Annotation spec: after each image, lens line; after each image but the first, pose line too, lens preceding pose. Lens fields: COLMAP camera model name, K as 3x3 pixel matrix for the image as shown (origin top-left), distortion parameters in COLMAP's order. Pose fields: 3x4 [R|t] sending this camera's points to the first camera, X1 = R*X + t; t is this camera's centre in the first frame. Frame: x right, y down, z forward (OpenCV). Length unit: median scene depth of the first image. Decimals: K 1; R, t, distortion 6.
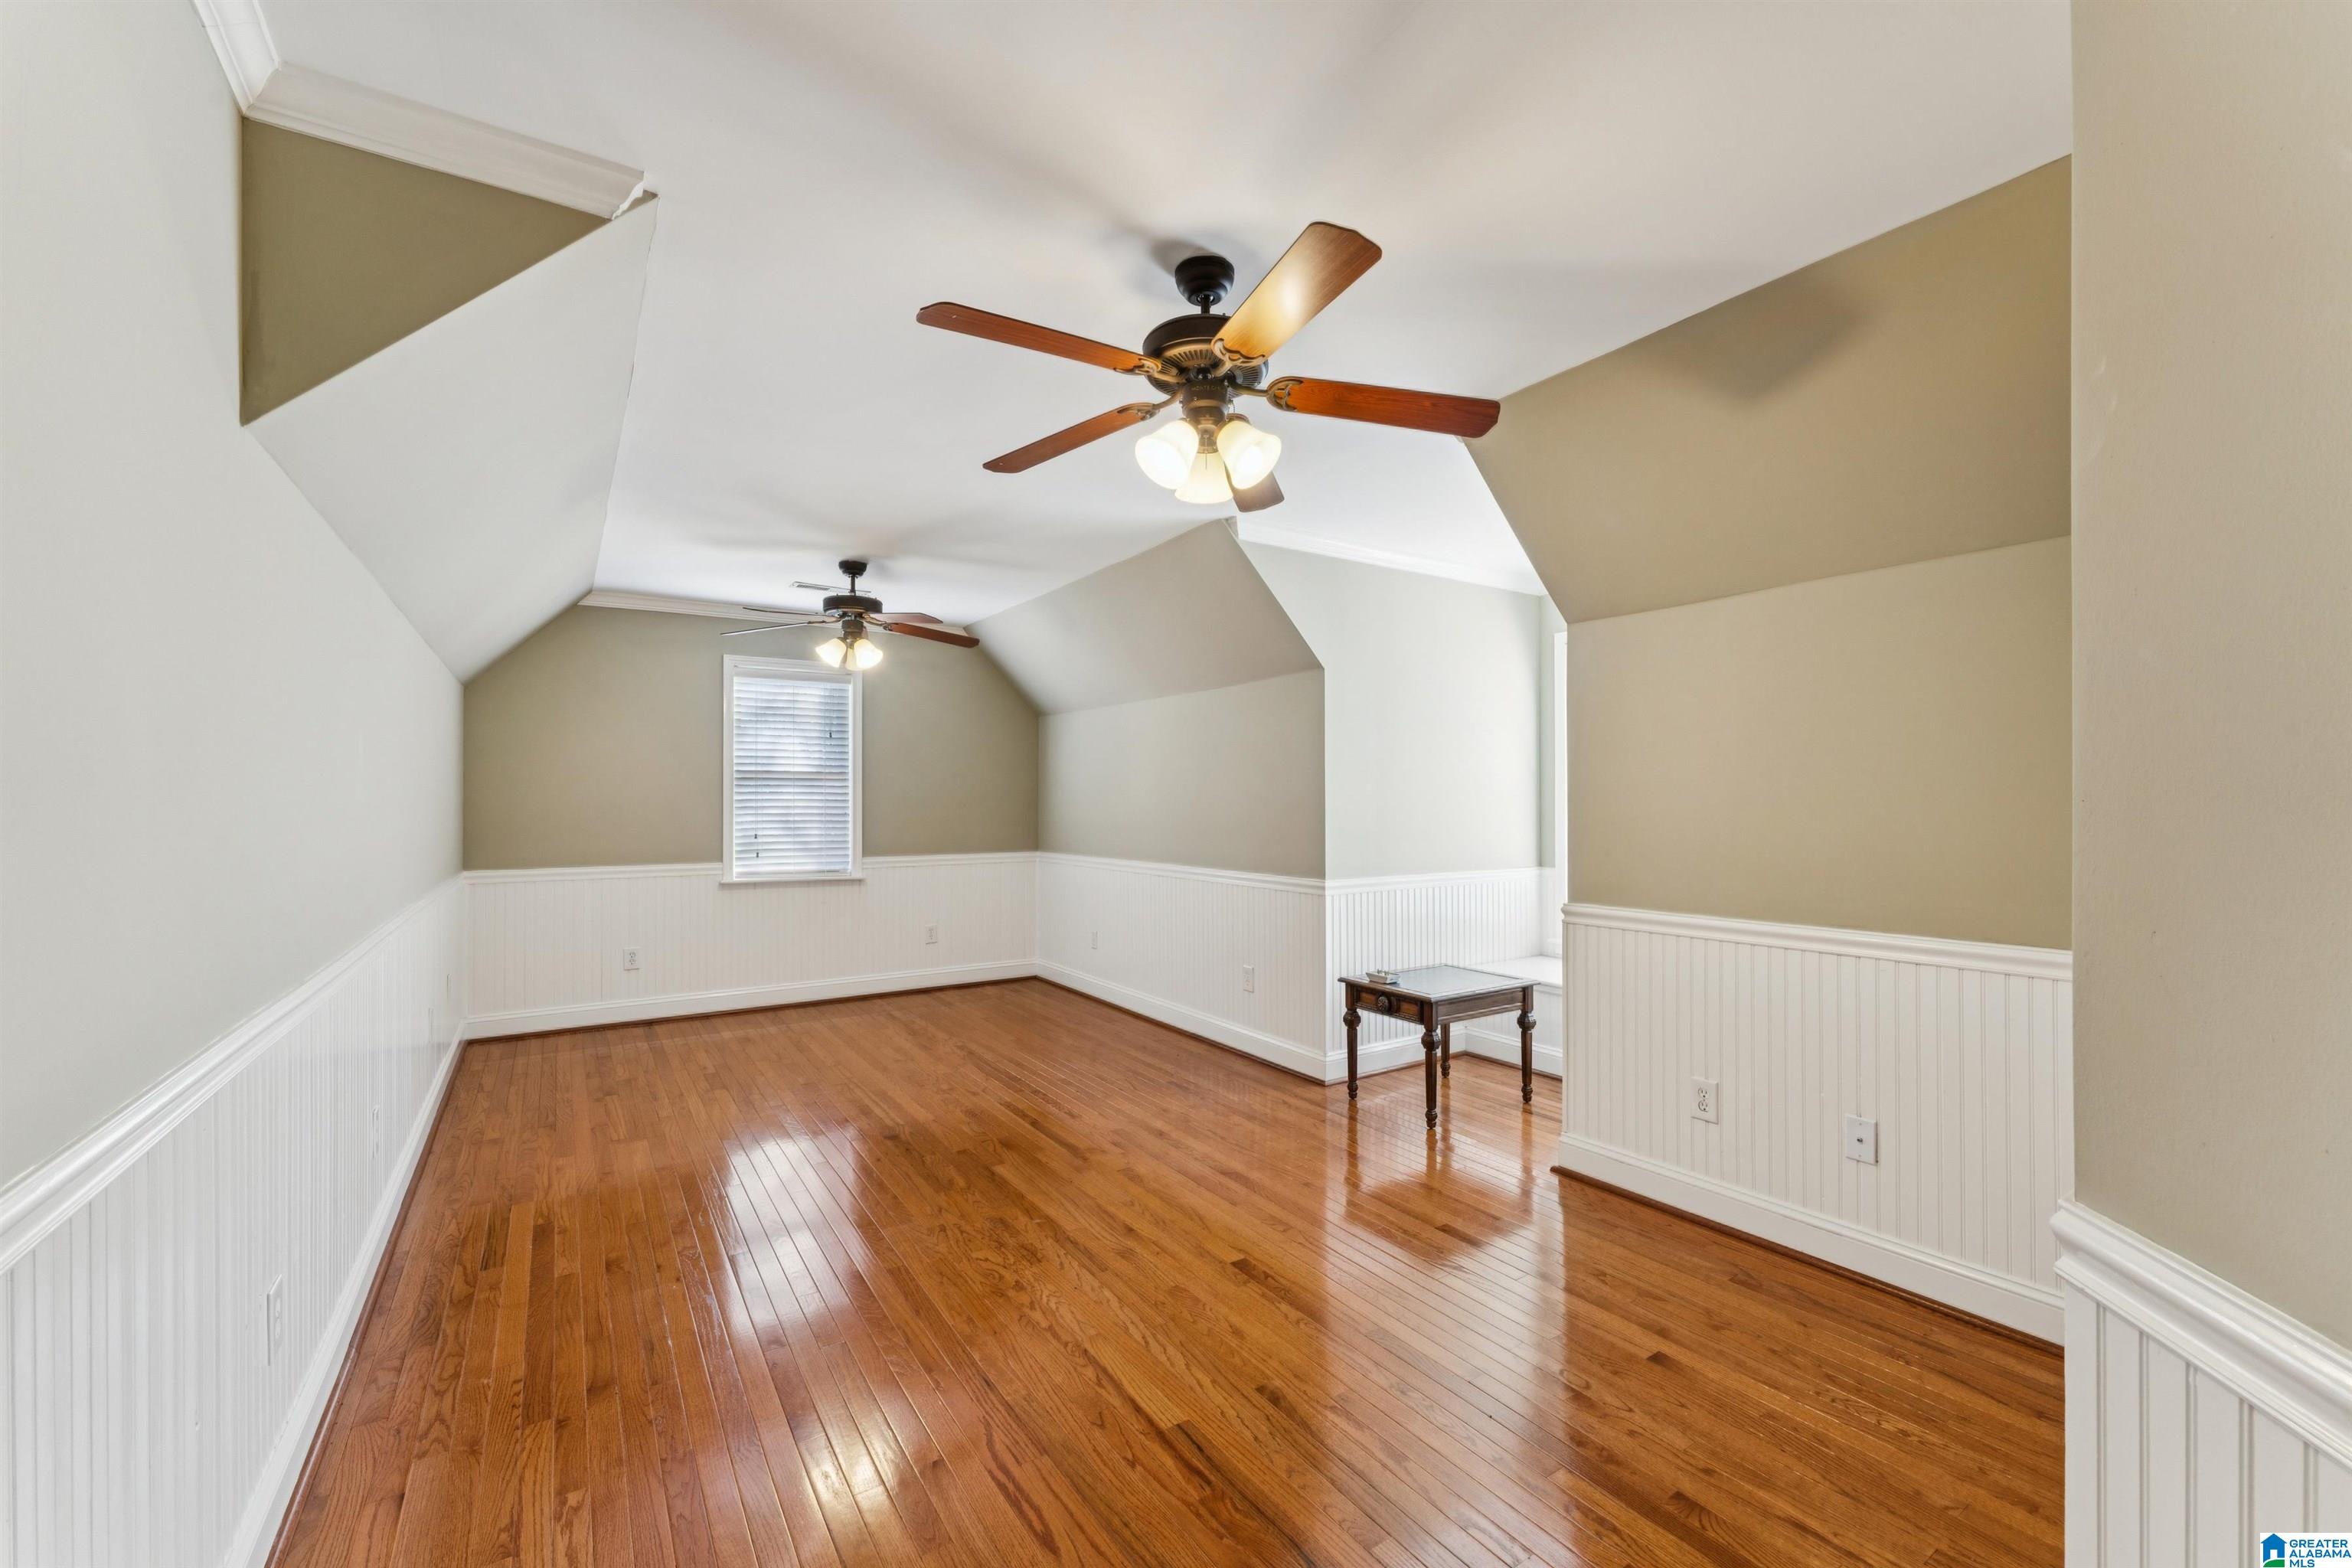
lens RADIAL K [[941.2, 0, 1174.8], [0, 941.2, 799.1], [0, 0, 1]] dist [0.000623, -0.000726]
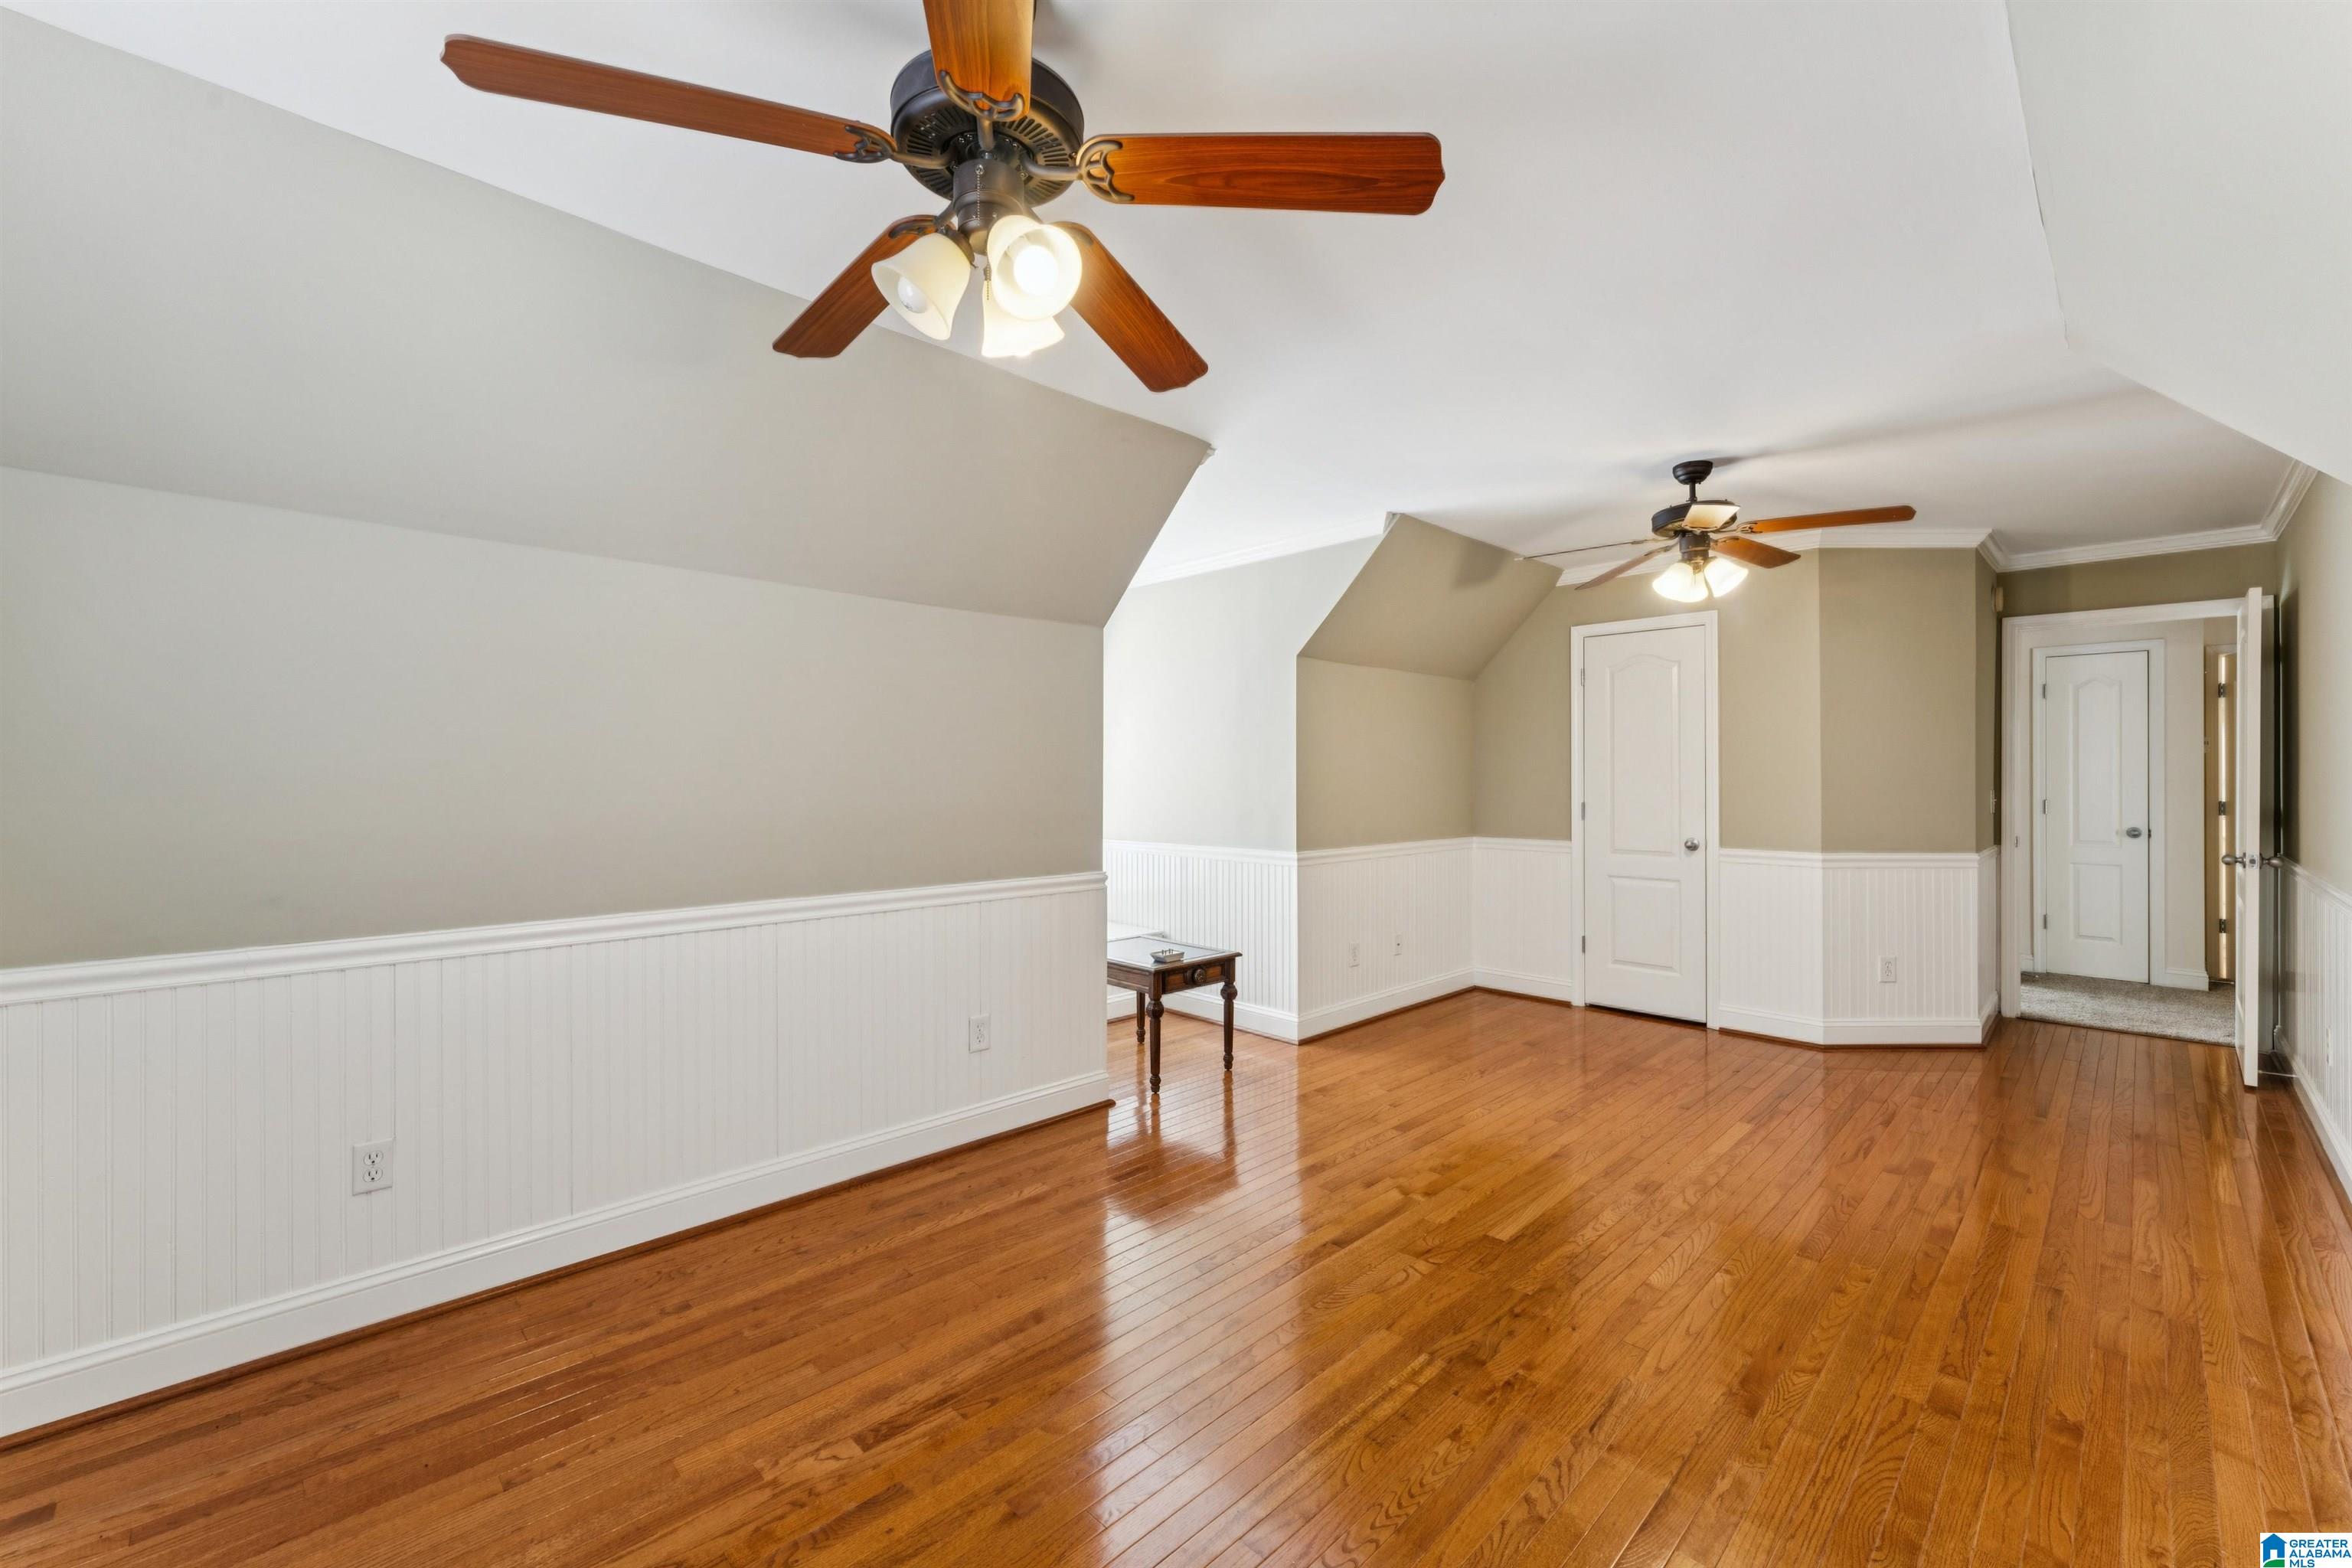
lens RADIAL K [[941.2, 0, 1180.8], [0, 941.2, 775.0], [0, 0, 1]] dist [0.000623, -0.000726]
pose [[-0.190620, 0.004587, 0.981653, -0.785005], [-0.001640, 0.999986, -0.004991, 0.001335], [-0.981662, -0.002562, -0.190610, 1.206274]]
